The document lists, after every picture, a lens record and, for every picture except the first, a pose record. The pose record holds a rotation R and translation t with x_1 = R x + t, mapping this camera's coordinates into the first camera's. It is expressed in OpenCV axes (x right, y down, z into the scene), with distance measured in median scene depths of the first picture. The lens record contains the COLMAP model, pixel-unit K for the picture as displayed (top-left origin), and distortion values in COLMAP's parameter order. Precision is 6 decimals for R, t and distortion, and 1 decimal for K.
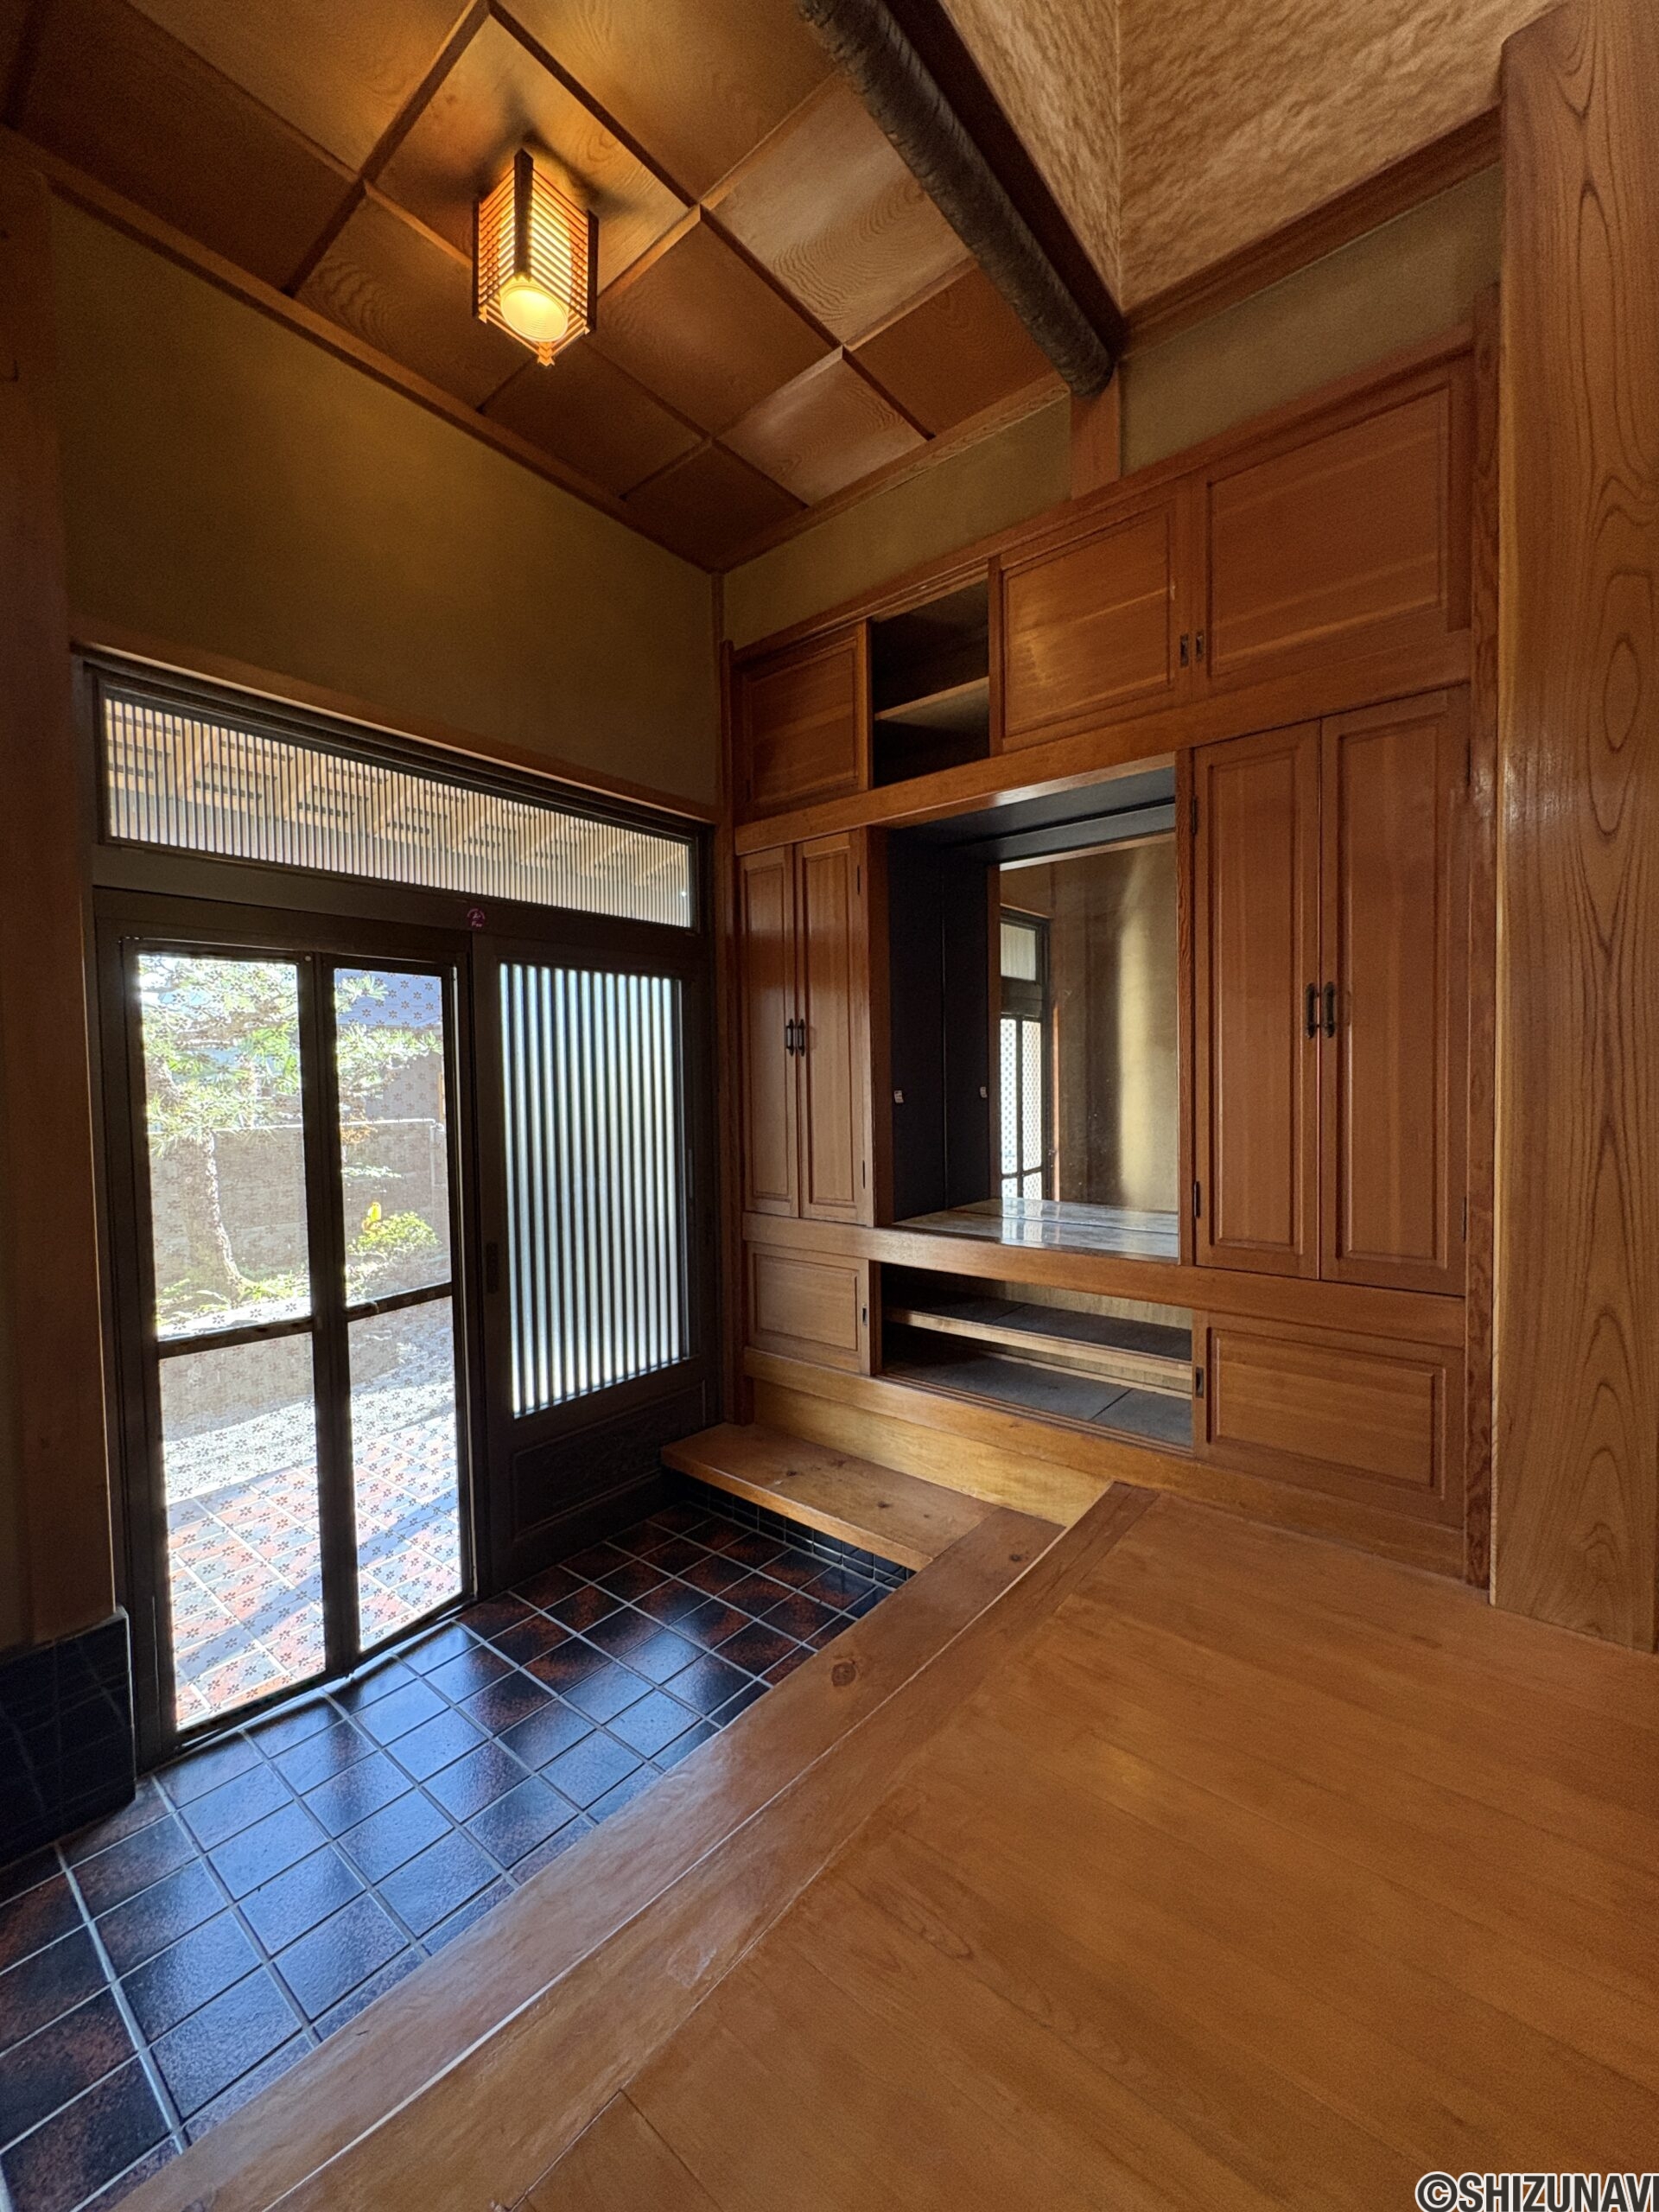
lens RADIAL K [[881.7, 0, 828.2], [0, 881.7, 1102.5], [0, 0, 1]] dist [0.000368, -0.000263]
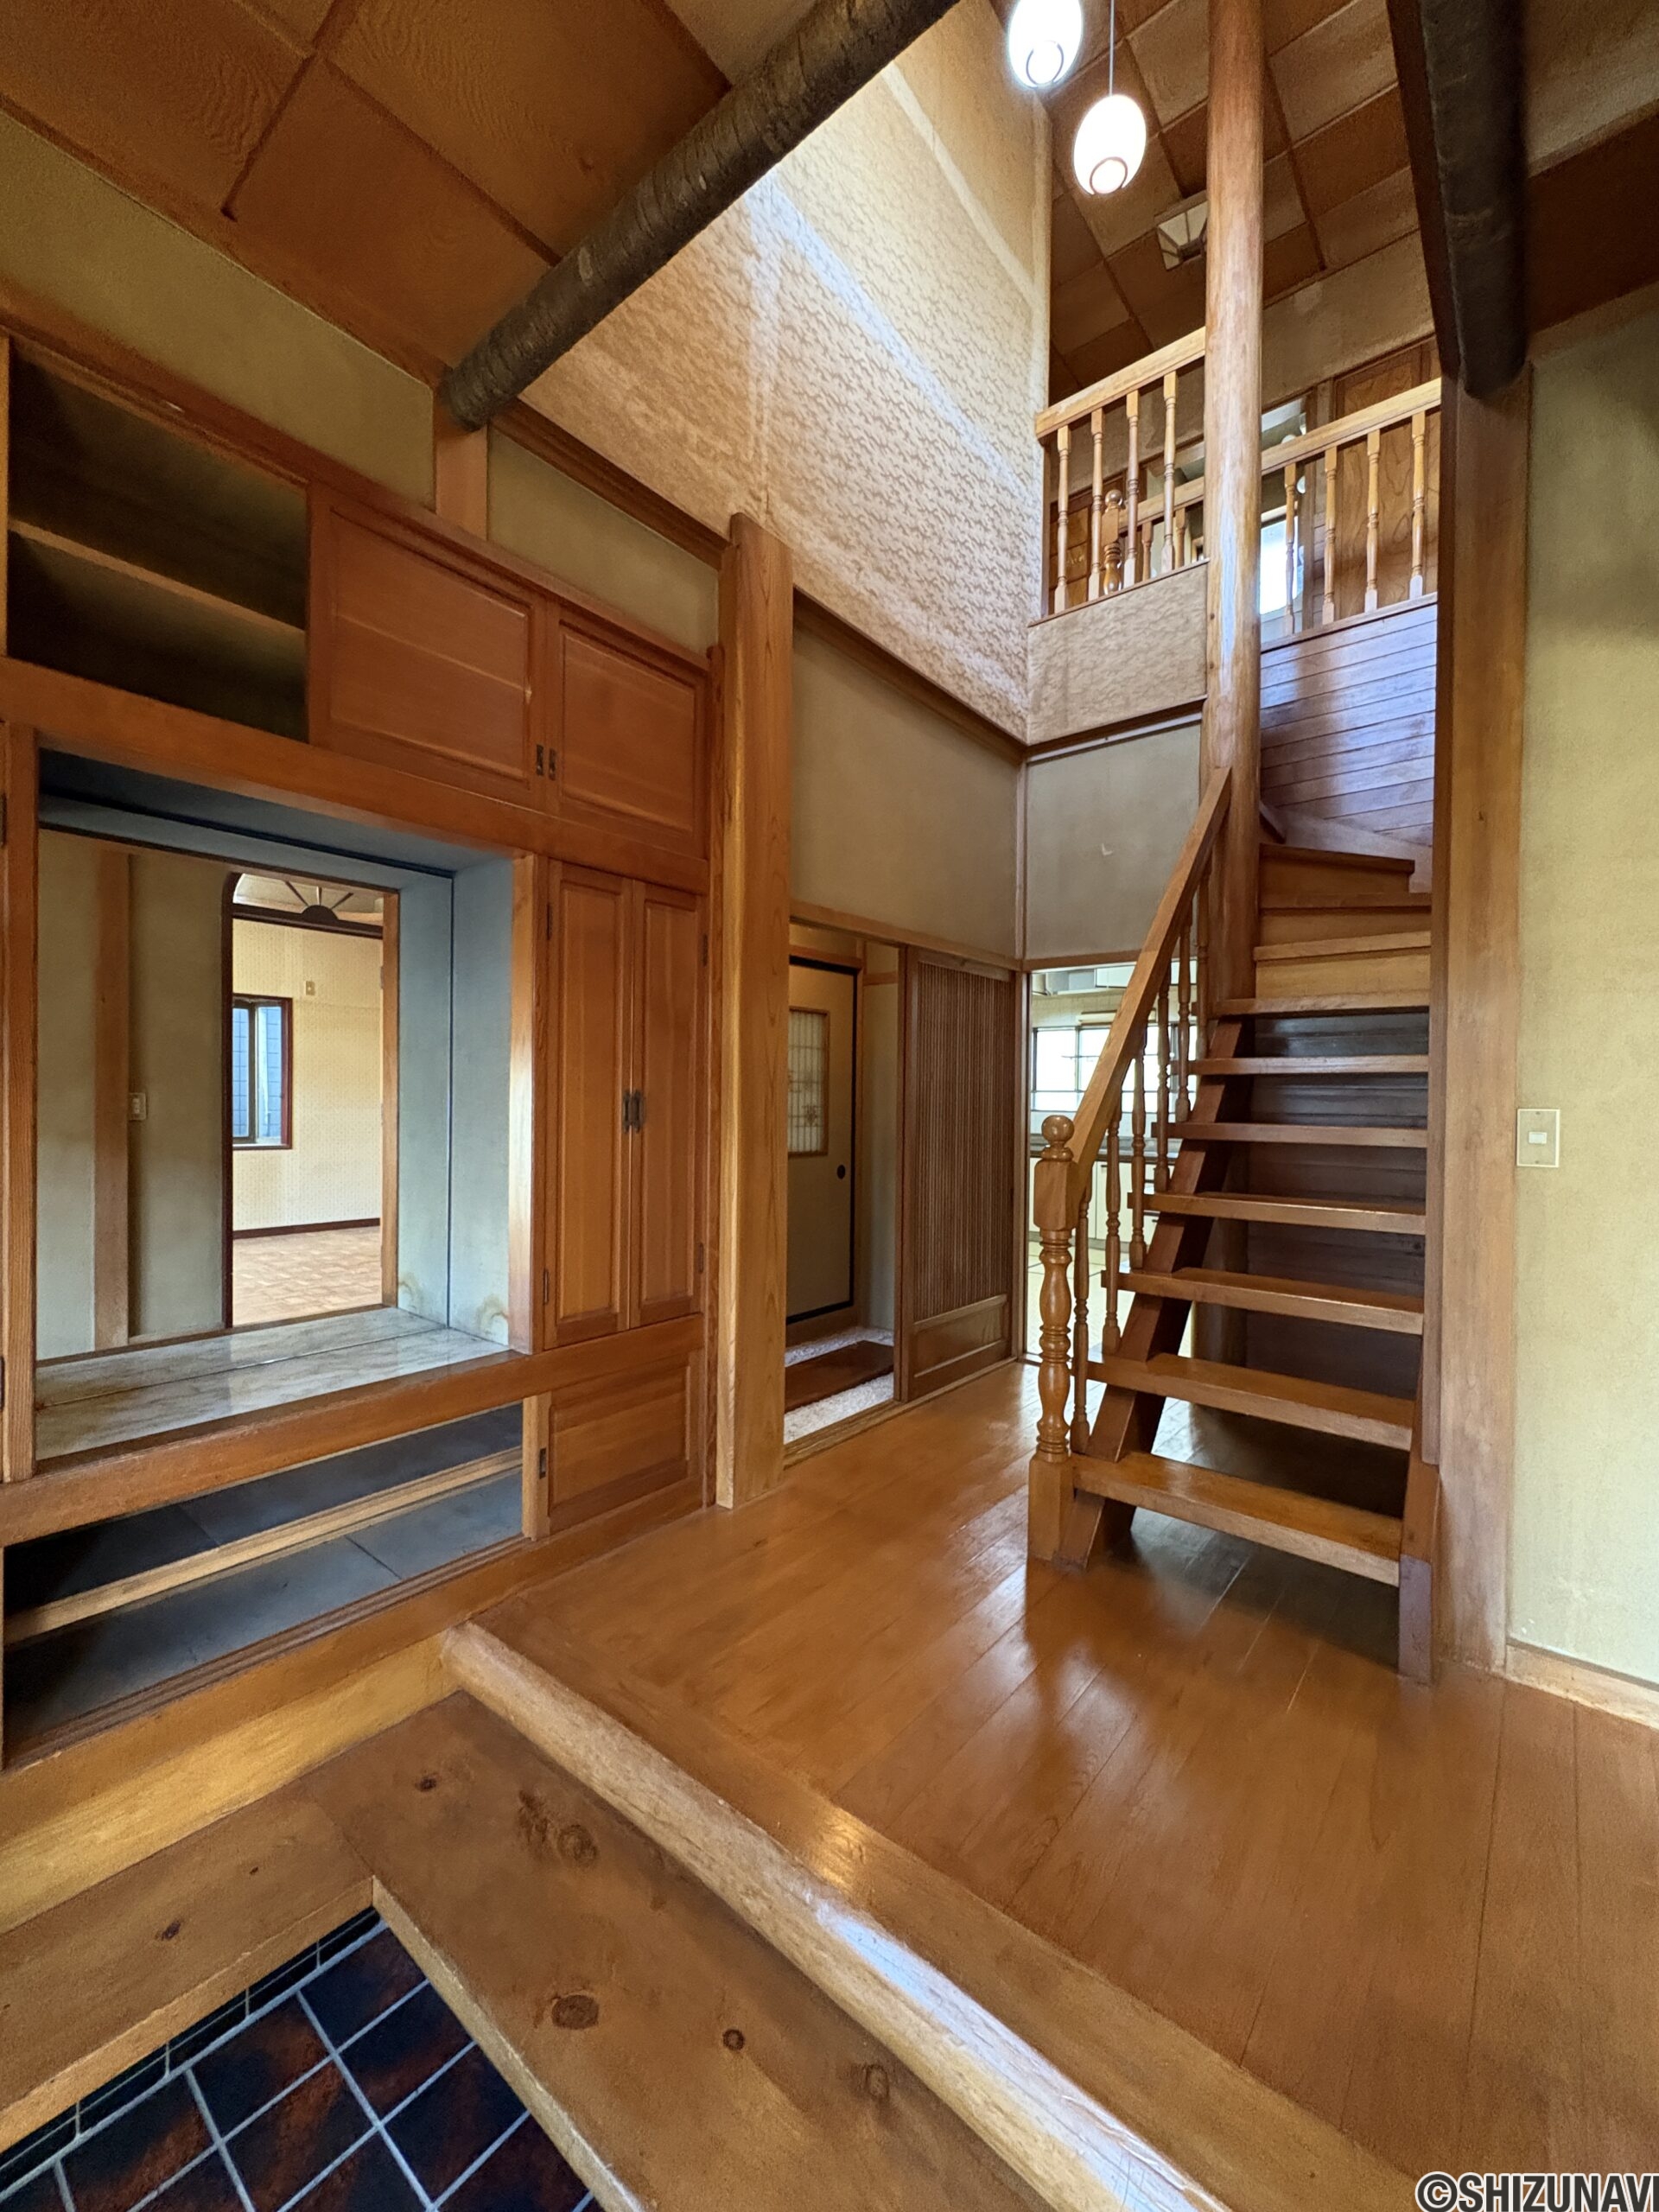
lens RADIAL K [[881.7, 0, 827.6], [0, 881.7, 1107.4], [0, 0, 1]] dist [0.000368, -0.000263]
pose [[0.002525, 0.001861, 0.999995, -0.656760], [0.021701, 0.999763, -0.001916, -0.099893], [-0.999761, 0.021706, 0.002484, 0.689868]]
